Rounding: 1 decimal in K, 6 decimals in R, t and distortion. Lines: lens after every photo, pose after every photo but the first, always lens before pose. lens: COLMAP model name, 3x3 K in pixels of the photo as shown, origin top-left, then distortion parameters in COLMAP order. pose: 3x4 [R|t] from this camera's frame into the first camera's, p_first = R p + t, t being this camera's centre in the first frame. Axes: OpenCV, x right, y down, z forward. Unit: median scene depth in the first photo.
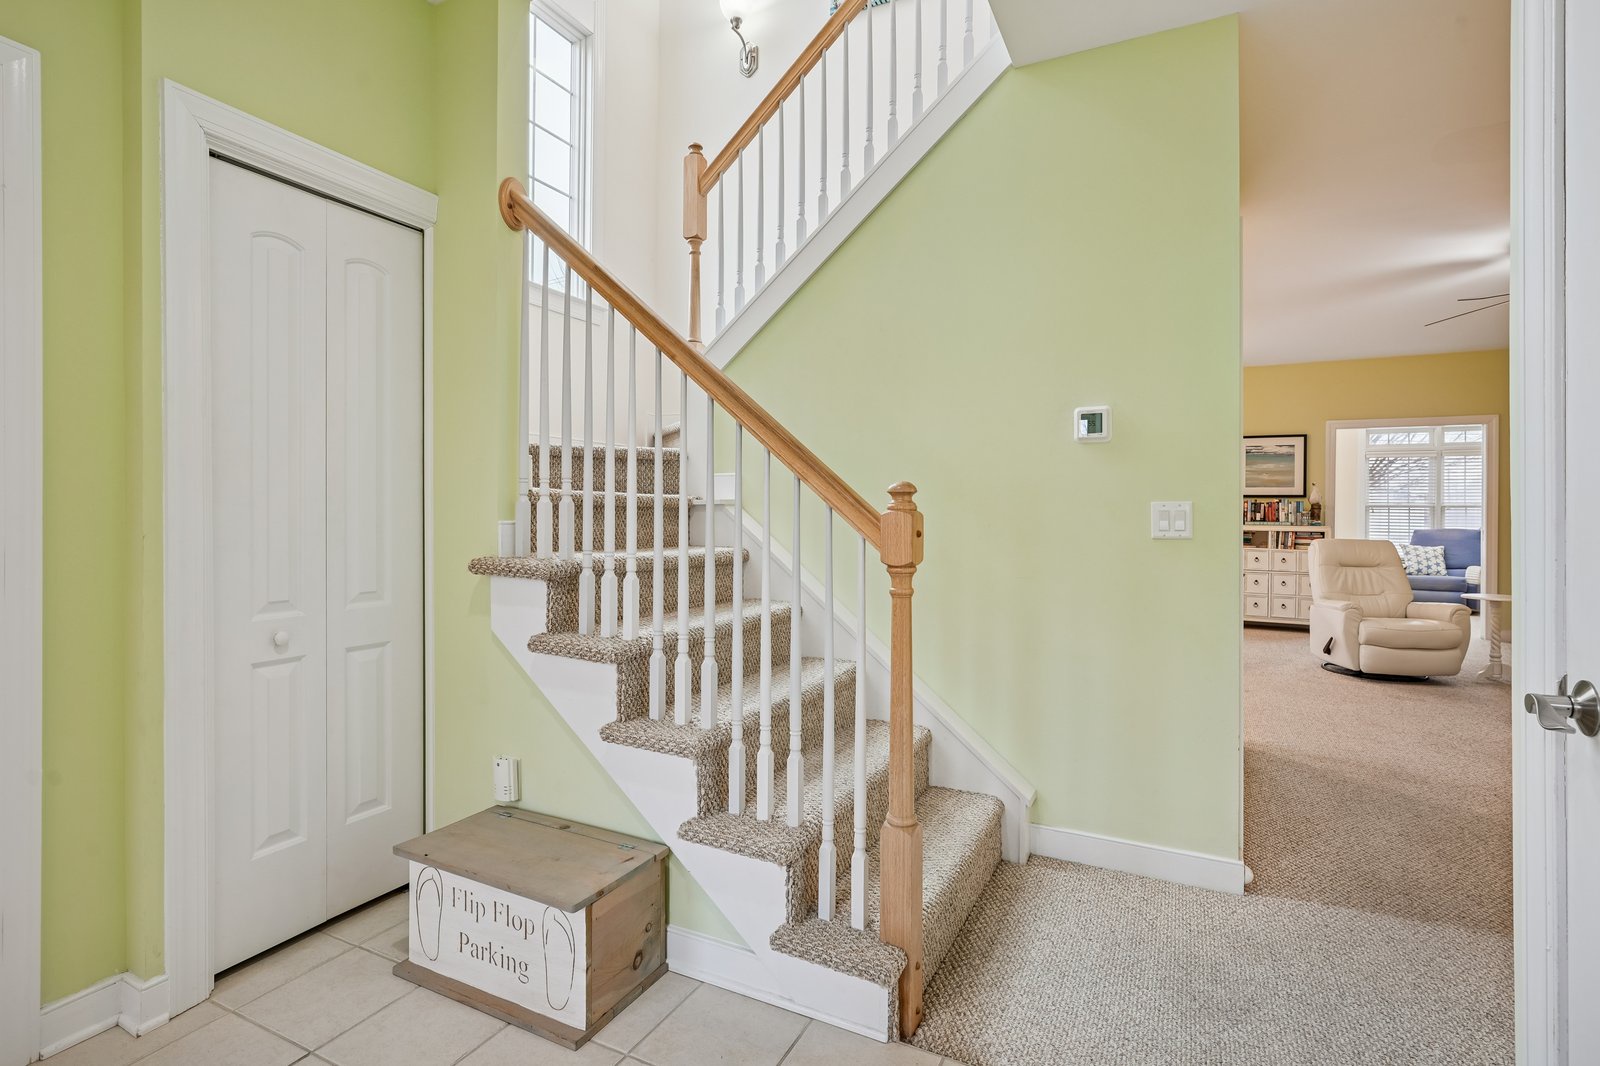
lens RADIAL K [[772.9, 0, 802.0], [0, 772.9, 528.0], [0, 0, 1]] dist [-0.010259, 0.006641]
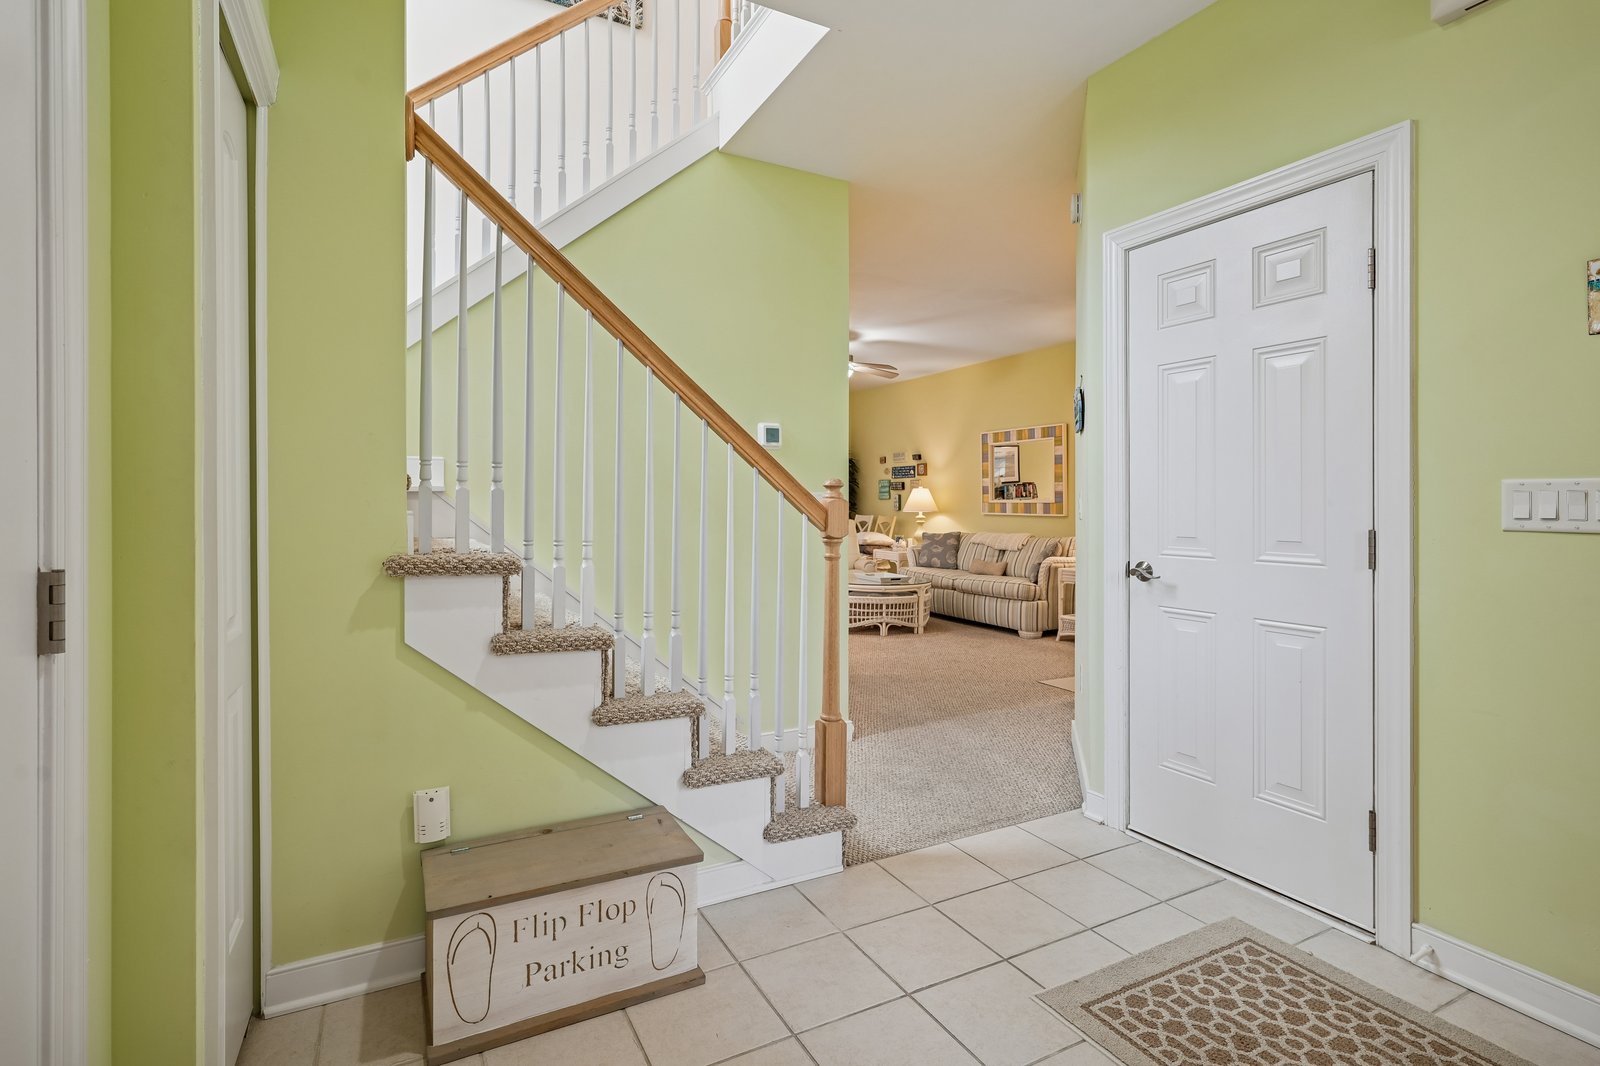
lens RADIAL K [[772.9, 0, 802.0], [0, 772.9, 528.0], [0, 0, 1]] dist [-0.010259, 0.006641]
pose [[0.573520, -0.031307, 0.818593, -0.991558], [0.015416, 0.999505, 0.027426, -0.008902], [-0.819046, -0.003110, 0.573719, 0.217860]]
